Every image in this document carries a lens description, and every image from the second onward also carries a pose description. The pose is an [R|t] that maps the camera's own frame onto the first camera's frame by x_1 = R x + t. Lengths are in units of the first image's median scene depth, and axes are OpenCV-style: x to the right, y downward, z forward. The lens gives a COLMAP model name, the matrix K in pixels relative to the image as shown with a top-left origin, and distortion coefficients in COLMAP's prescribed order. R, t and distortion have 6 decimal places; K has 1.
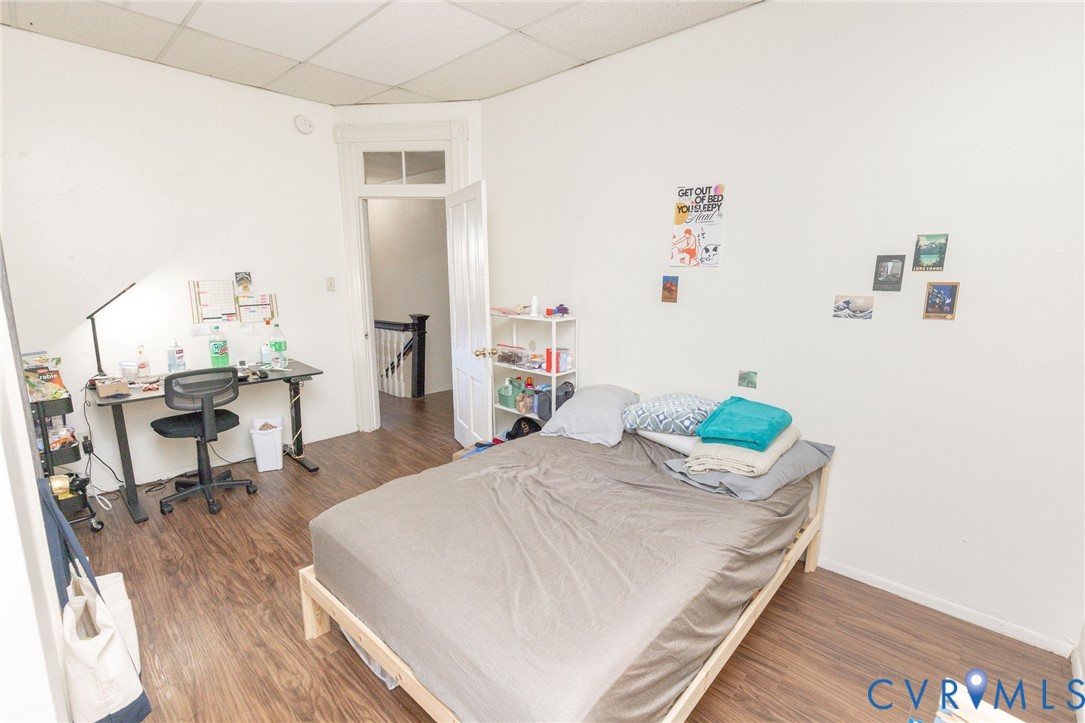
lens RADIAL K [[482.6, 0, 539.7], [0, 482.6, 364.4], [0, 0, 1]] dist [0.001378, -0.000062]
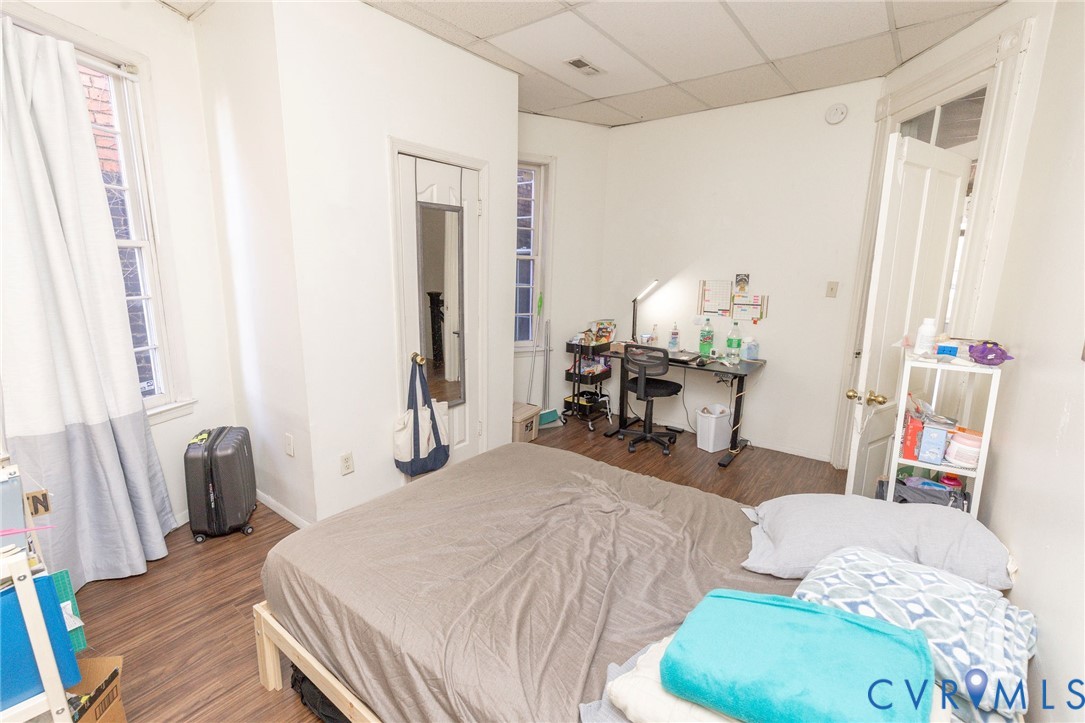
lens RADIAL K [[482.6, 0, 539.7], [0, 482.6, 364.4], [0, 0, 1]] dist [0.001378, -0.000062]
pose [[0.091074, 0.192918, -0.976979, 0.466862], [-0.206884, 0.963317, 0.170934, -0.085186], [0.974117, 0.186554, 0.127644, 0.448394]]
